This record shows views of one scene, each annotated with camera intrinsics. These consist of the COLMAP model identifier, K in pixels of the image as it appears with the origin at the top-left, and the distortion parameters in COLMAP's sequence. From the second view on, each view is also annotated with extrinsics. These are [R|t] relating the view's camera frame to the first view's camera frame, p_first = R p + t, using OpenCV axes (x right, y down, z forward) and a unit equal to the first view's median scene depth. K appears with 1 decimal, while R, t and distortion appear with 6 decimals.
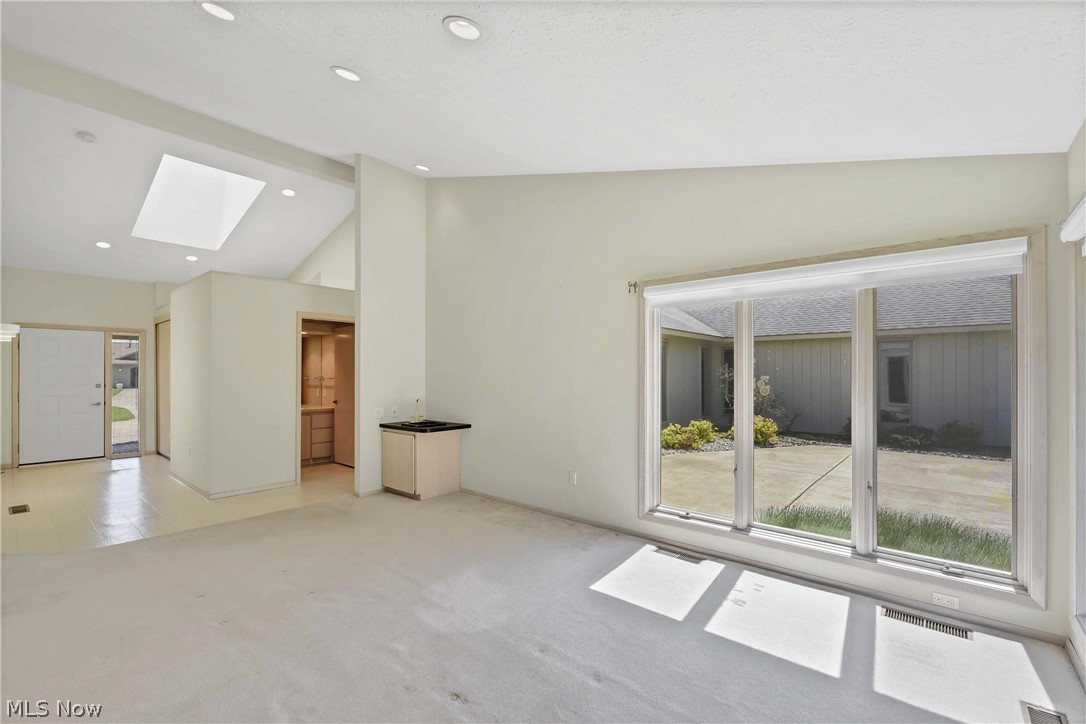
lens RADIAL K [[457.5, 0, 563.8], [0, 457.5, 372.2], [0, 0, 1]] dist [-0.000273, -0.000133]
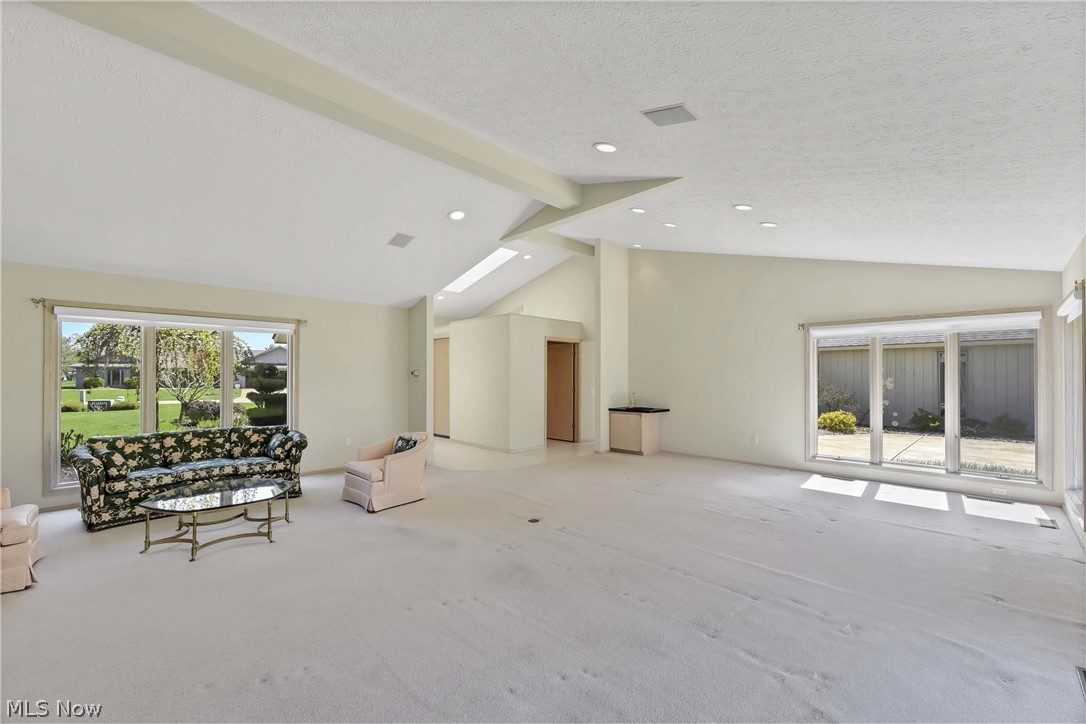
lens RADIAL K [[449.1, 0, 548.2], [0, 449.1, 372.7], [0, 0, 1]] dist [-0.000745, -0.000261]
pose [[0.996065, 0.001695, -0.088613, -0.474627], [-0.002231, 0.999980, -0.005959, -0.000103], [0.088601, 0.006133, 0.996048, -0.560230]]
